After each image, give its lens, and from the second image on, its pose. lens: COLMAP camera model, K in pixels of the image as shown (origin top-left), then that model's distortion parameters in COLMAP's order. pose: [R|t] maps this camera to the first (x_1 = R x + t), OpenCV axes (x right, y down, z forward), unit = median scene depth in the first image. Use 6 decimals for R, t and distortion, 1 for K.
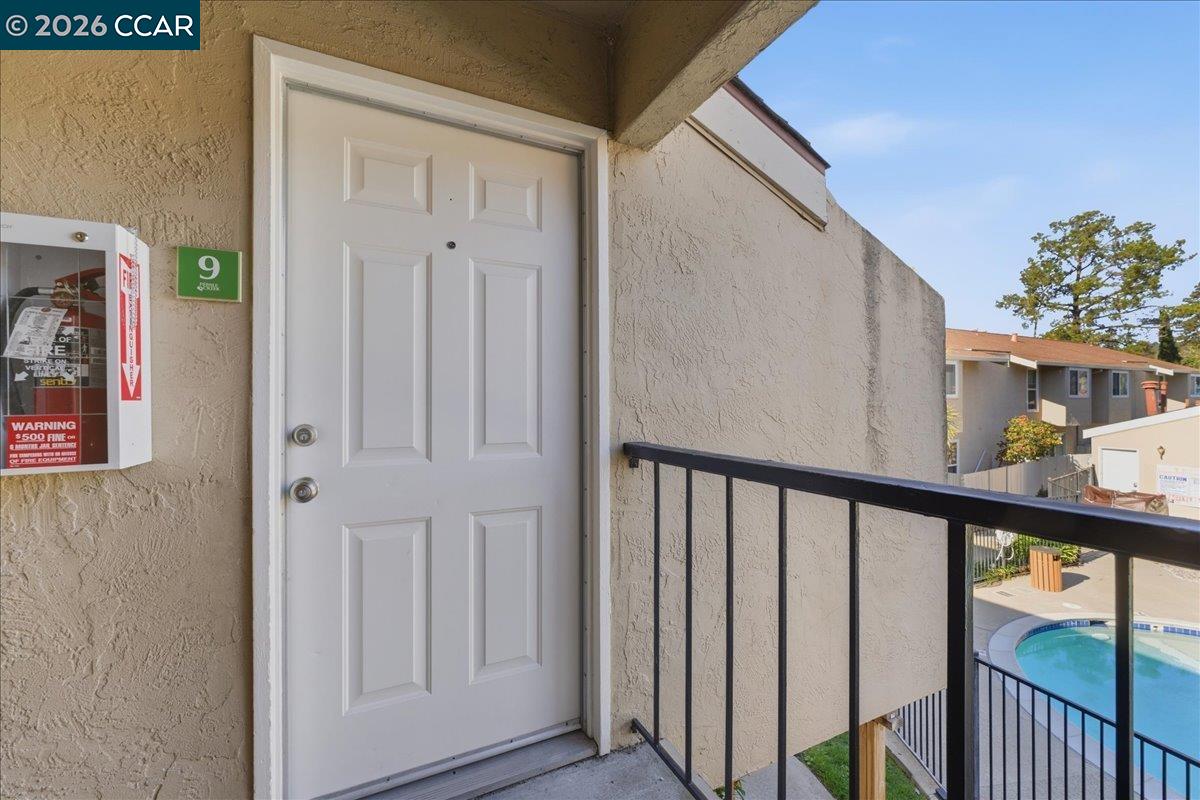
lens RADIAL K [[483.5, 0, 596.4], [0, 483.5, 400.4], [0, 0, 1]] dist [-0.002453, -0.000082]
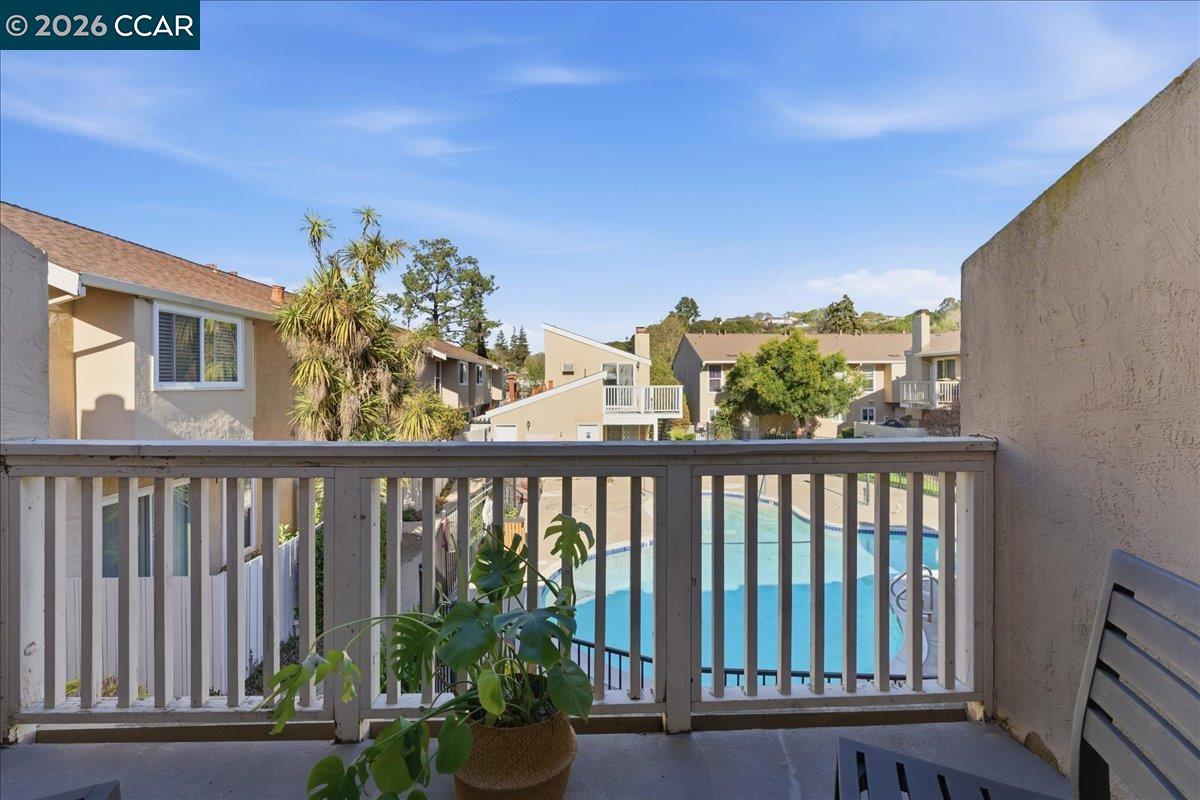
lens RADIAL K [[502.0, 0, 595.6], [0, 502.0, 386.9], [0, 0, 1]] dist [-0.002700, -0.000095]
pose [[0.412337, 0.000556, 0.911031, -0.020156], [-0.001590, 0.999999, 0.000109, -0.000862], [-0.911030, -0.001494, 0.412338, 0.089031]]
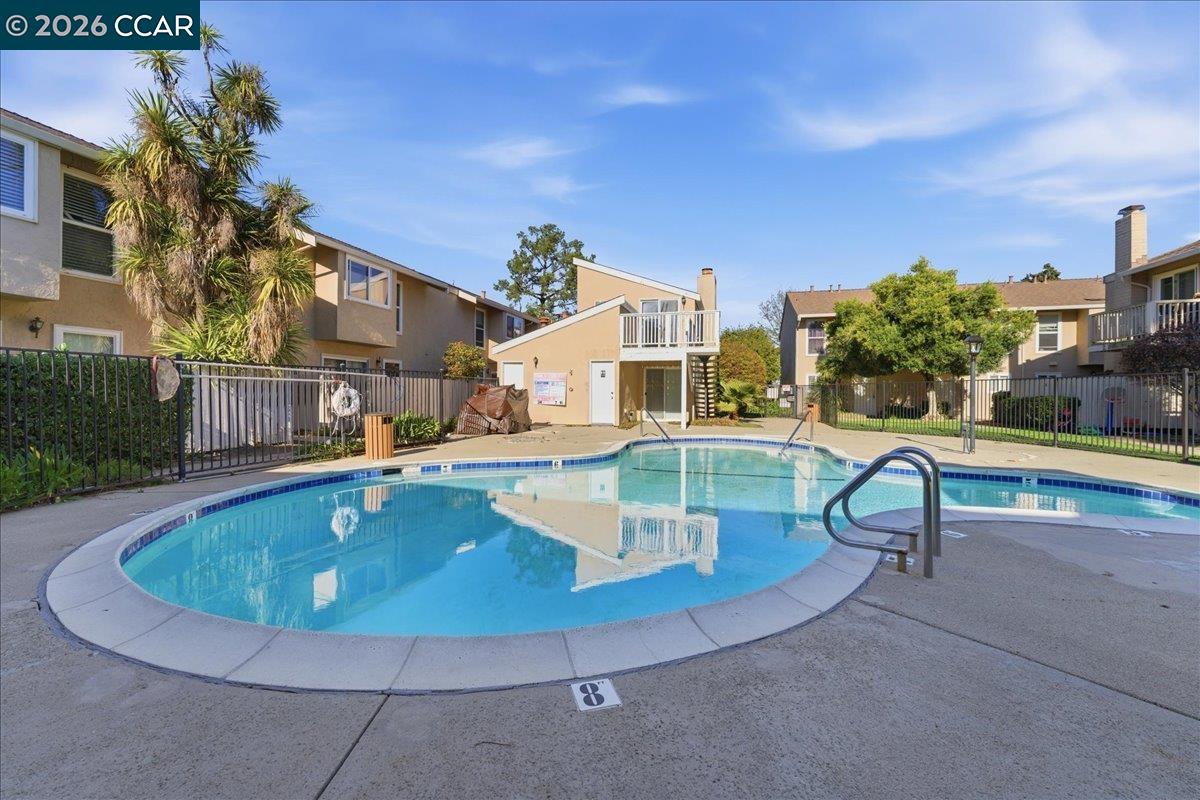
lens RADIAL K [[483.5, 0, 596.4], [0, 483.5, 400.4], [0, 0, 1]] dist [-0.002453, -0.000082]
pose [[0.671349, 0.004340, 0.741128, 0.144840], [-0.014174, 0.999875, 0.006983, 0.073282], [-0.741005, -0.015193, 0.671327, 0.028930]]
